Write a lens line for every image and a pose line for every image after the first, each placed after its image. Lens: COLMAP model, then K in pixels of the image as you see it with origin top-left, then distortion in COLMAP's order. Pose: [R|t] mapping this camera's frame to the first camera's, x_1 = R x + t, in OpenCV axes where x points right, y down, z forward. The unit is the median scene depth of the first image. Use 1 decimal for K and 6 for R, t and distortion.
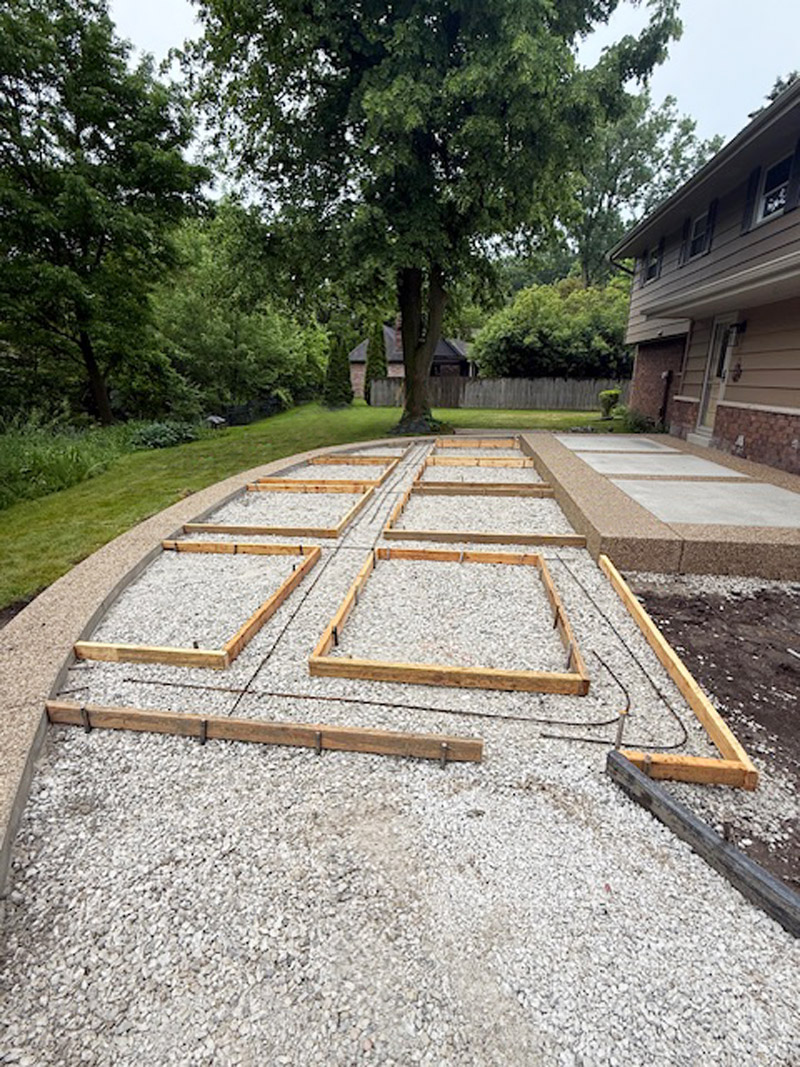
lens RADIAL K [[502.7, 0, 400.0], [0, 502.7, 533.5], [0, 0, 1]] dist [-0.002146, 0.000382]
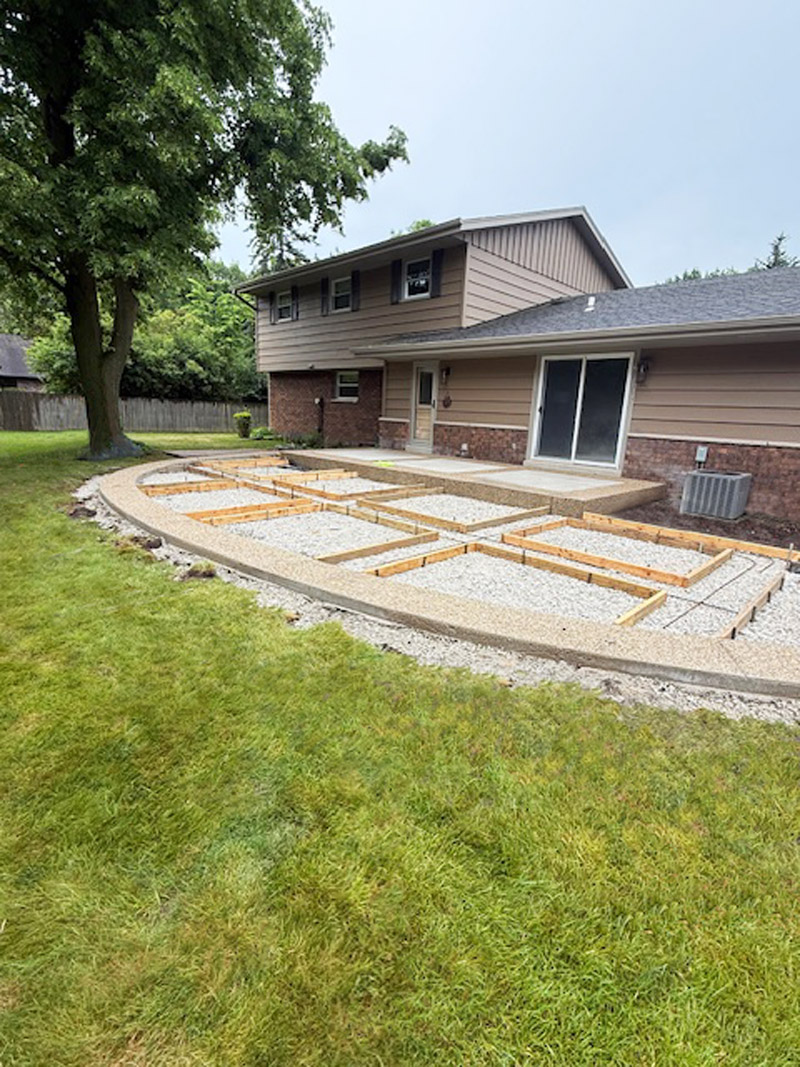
lens RADIAL K [[502.7, 0, 400.0], [0, 502.7, 533.5], [0, 0, 1]] dist [-0.002146, 0.000382]
pose [[0.613385, -0.161897, 0.773012, -0.343898], [0.196640, 0.979248, 0.049056, -0.024707], [-0.764913, 0.121915, 0.632492, 0.127541]]
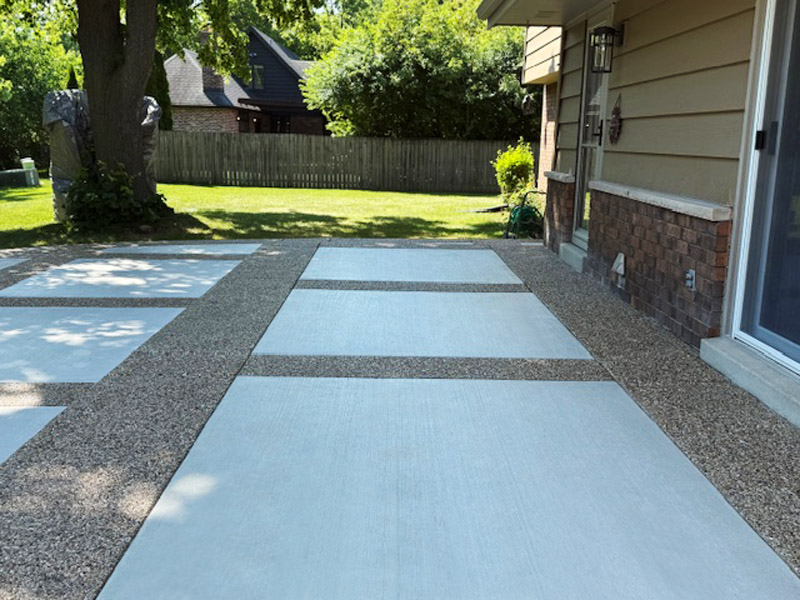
lens RADIAL K [[777.9, 0, 400.0], [0, 777.9, 300.0], [0, 0, 1]] dist [-0.004496, -0.001017]
pose [[0.989233, -0.007031, 0.146180, 0.199188], [0.021202, 0.995193, -0.095612, -0.046378], [-0.144805, 0.097682, 0.984627, 0.170346]]
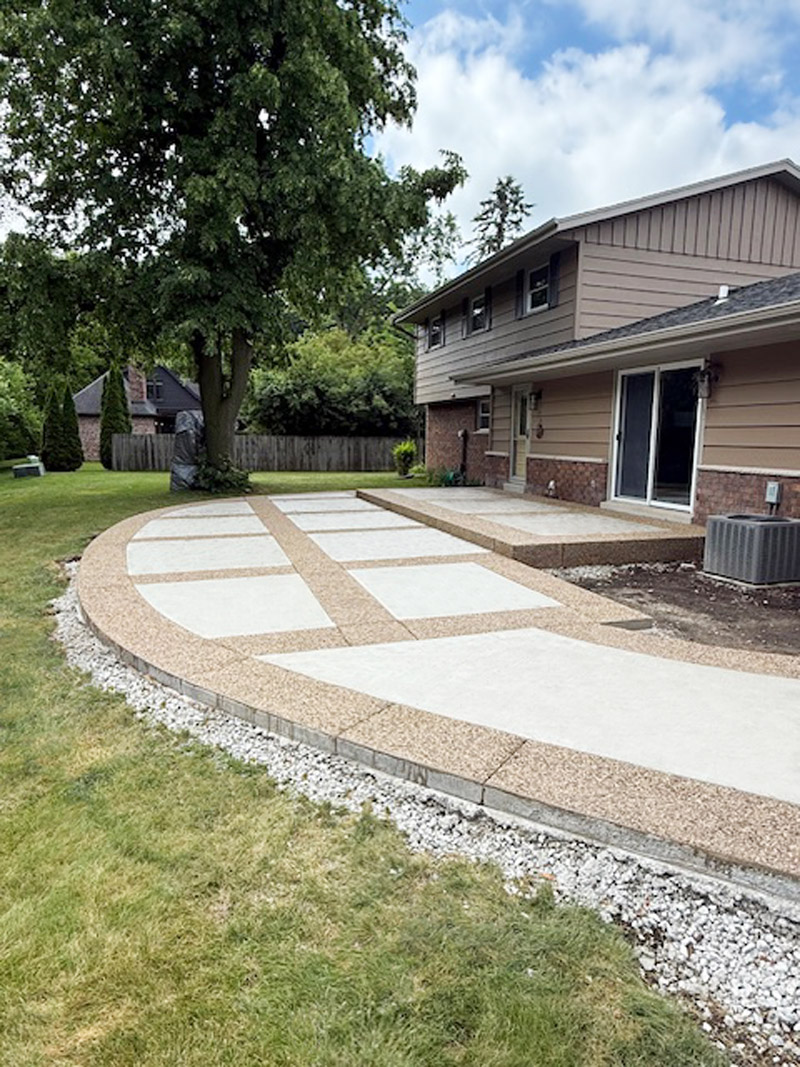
lens RADIAL K [[644.2, 0, 394.4], [0, 644.2, 529.2], [0, 0, 1]] dist [0.000832, 0.000525]
pose [[0.909322, -0.050767, 0.412985, -0.166268], [0.115776, 0.984204, -0.133933, 0.044391], [-0.399662, 0.169602, 0.900836, -0.120600]]
